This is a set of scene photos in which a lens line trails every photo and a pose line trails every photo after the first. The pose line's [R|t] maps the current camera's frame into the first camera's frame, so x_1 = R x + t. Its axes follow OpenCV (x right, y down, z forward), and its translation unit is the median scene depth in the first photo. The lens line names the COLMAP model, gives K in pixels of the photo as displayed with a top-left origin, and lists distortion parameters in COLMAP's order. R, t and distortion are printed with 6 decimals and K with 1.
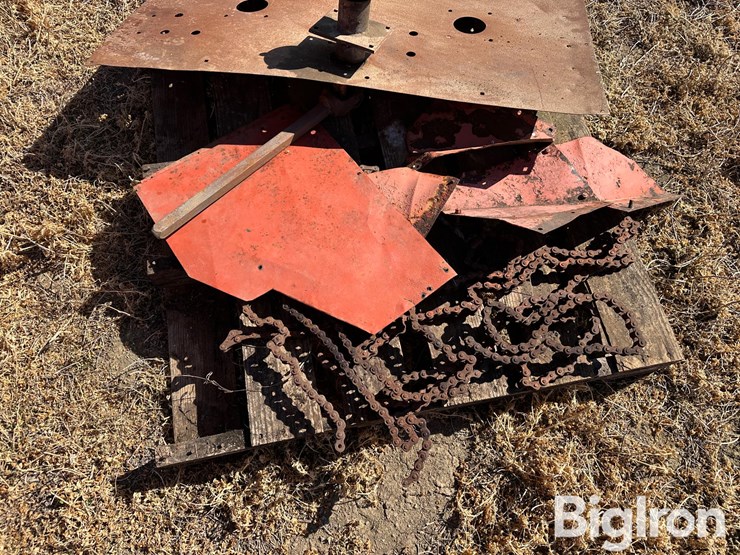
lens RADIAL K [[511.3, 0, 372.5], [0, 511.3, 281.2], [0, 0, 1]] dist [0.076037, -0.092119]
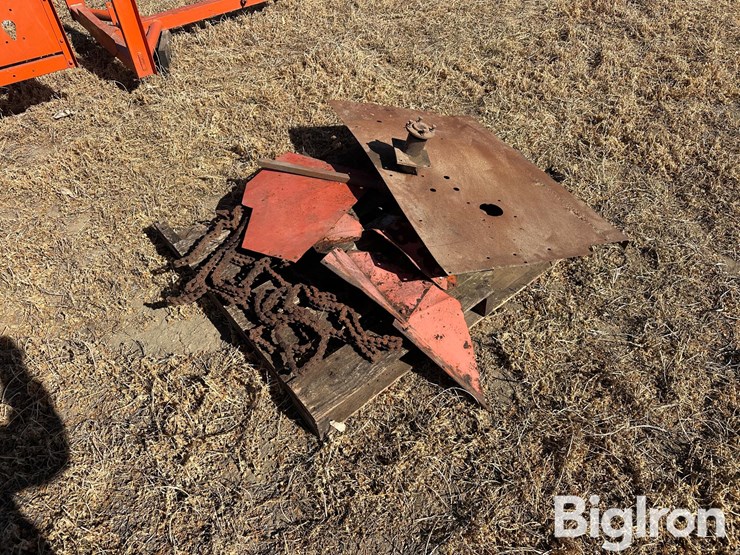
lens RADIAL K [[511.3, 0, 372.5], [0, 511.3, 281.2], [0, 0, 1]] dist [0.076037, -0.092119]
pose [[0.468560, 0.629347, -0.619979, 1.162711], [-0.800319, 0.599563, 0.003767, -0.158194], [0.374087, 0.494416, 0.784610, -0.099733]]
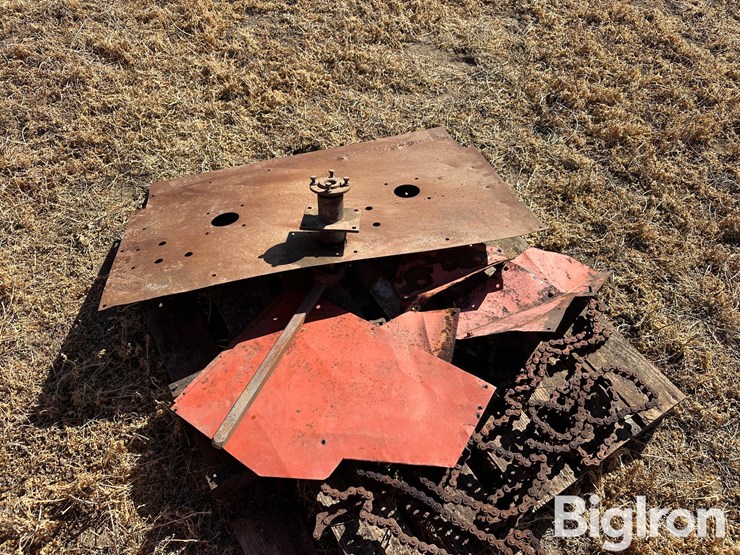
lens RADIAL K [[516.5, 0, 370.0], [0, 516.5, 277.5], [0, 0, 1]] dist [0.034577, -0.038981]
pose [[0.935067, -0.271099, 0.228376, -0.261480], [0.322252, 0.918516, -0.229091, -0.059133], [-0.147661, 0.287810, 0.946236, -0.096704]]
